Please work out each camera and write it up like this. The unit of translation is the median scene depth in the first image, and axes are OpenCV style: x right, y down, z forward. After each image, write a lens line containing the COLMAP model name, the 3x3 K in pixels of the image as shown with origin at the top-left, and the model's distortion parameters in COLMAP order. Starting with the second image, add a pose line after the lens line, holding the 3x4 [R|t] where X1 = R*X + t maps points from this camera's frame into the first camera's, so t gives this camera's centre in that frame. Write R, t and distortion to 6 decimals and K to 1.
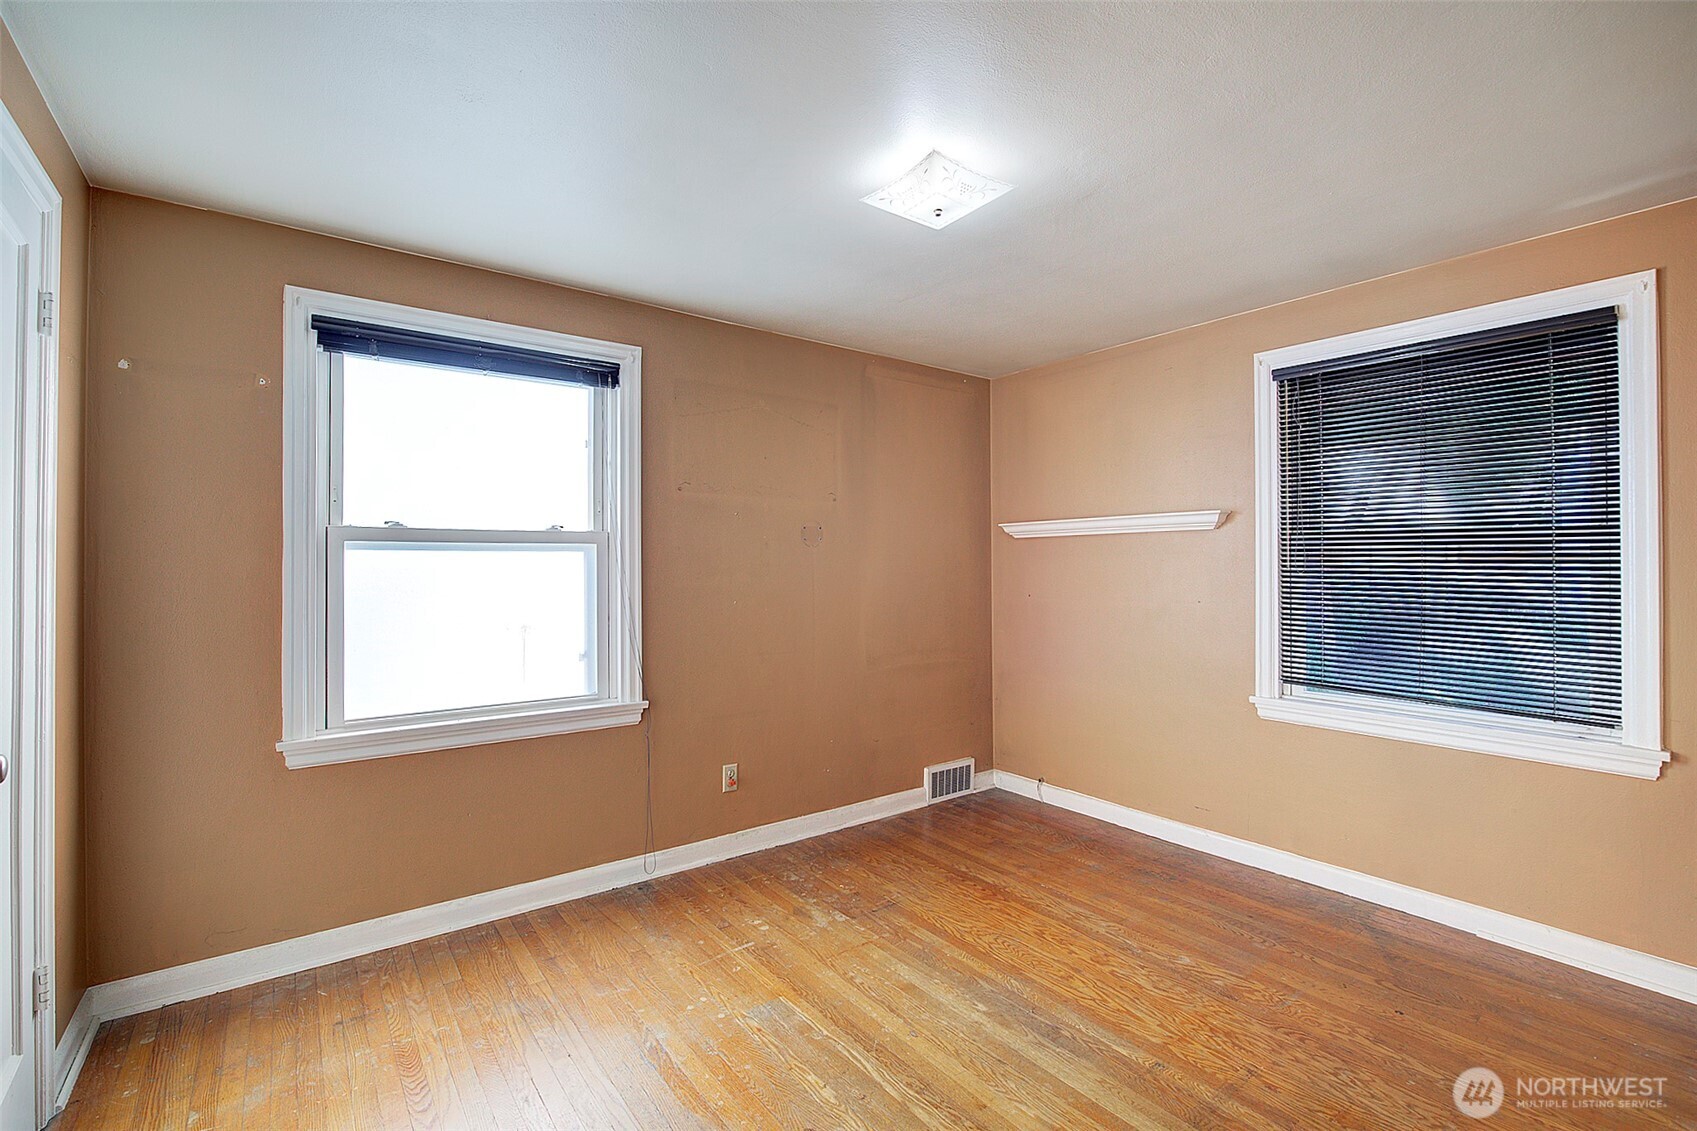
lens RADIAL K [[739.1, 0, 850.2], [0, 739.1, 561.9], [0, 0, 1]] dist [-0.012430, 0.002035]
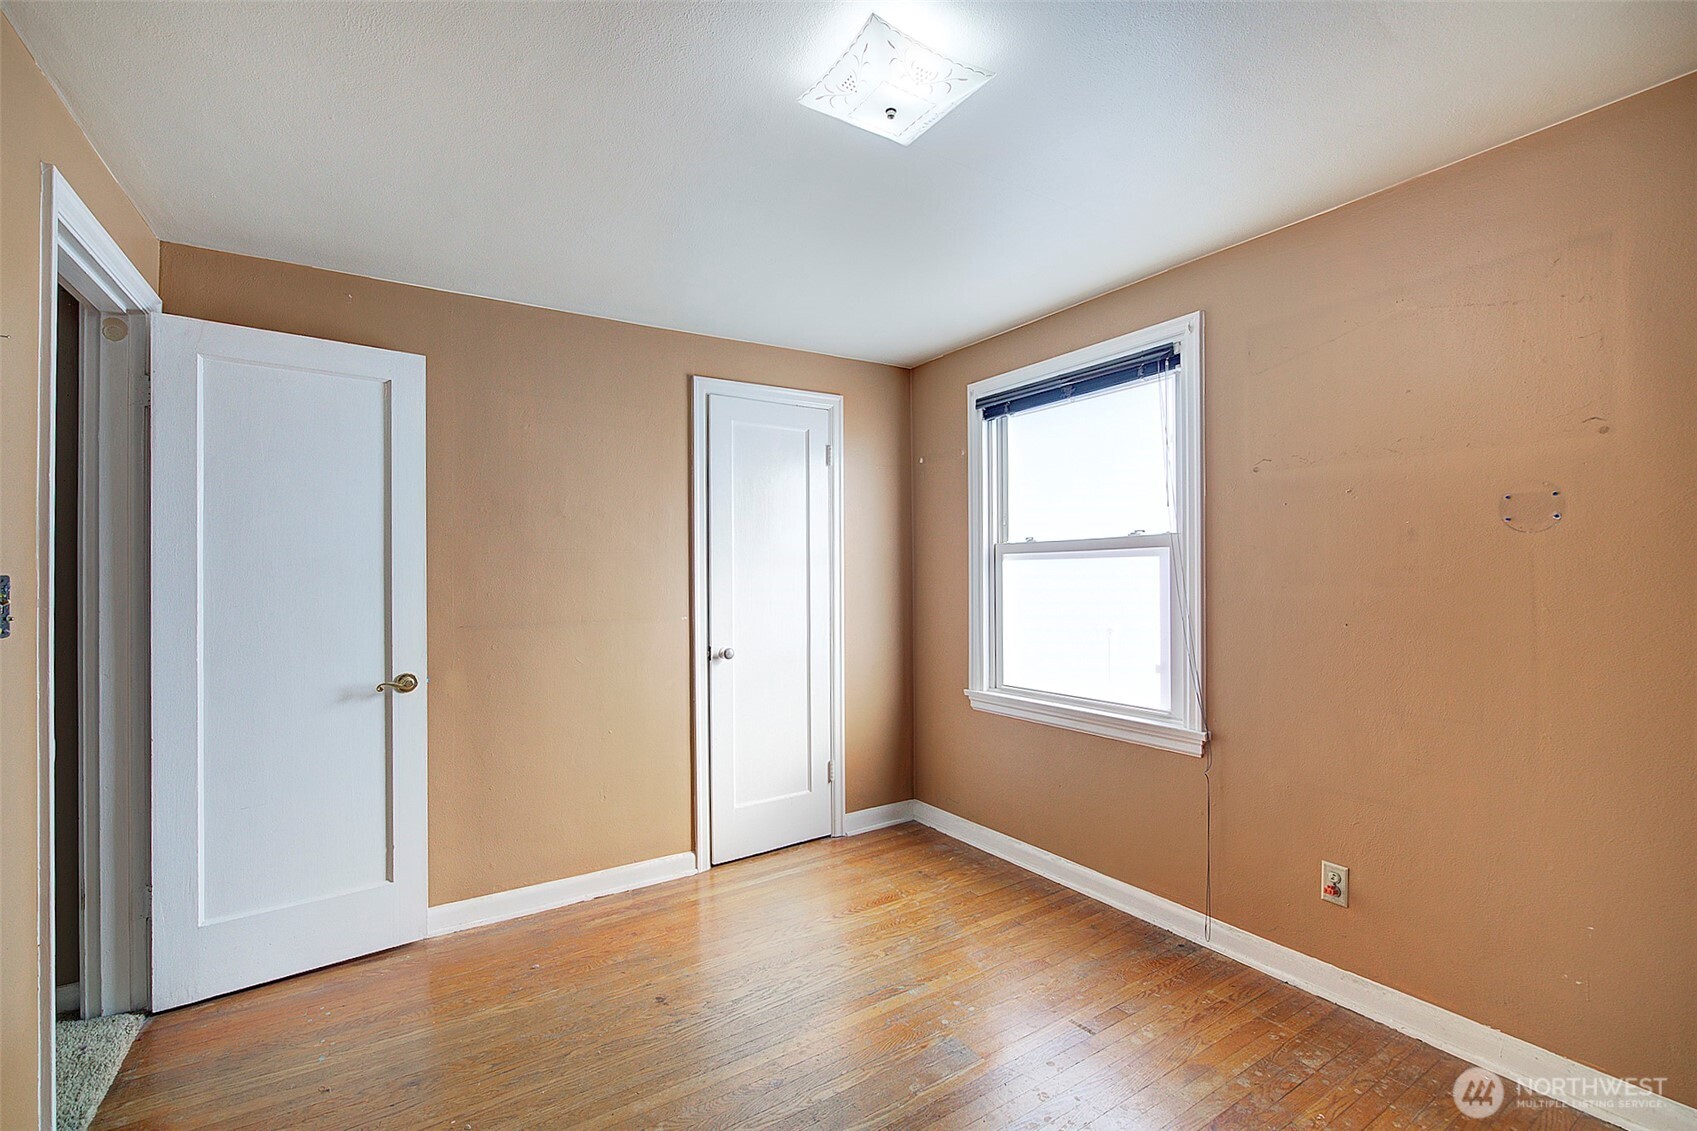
lens RADIAL K [[739.1, 0, 853.2], [0, 739.1, 572.0], [0, 0, 1]] dist [-0.012430, 0.002035]
pose [[-0.058668, 0.000724, -0.998277, 0.608935], [0.016622, 0.999862, -0.000252, 0.000307], [0.998139, -0.016608, -0.058672, 0.688185]]
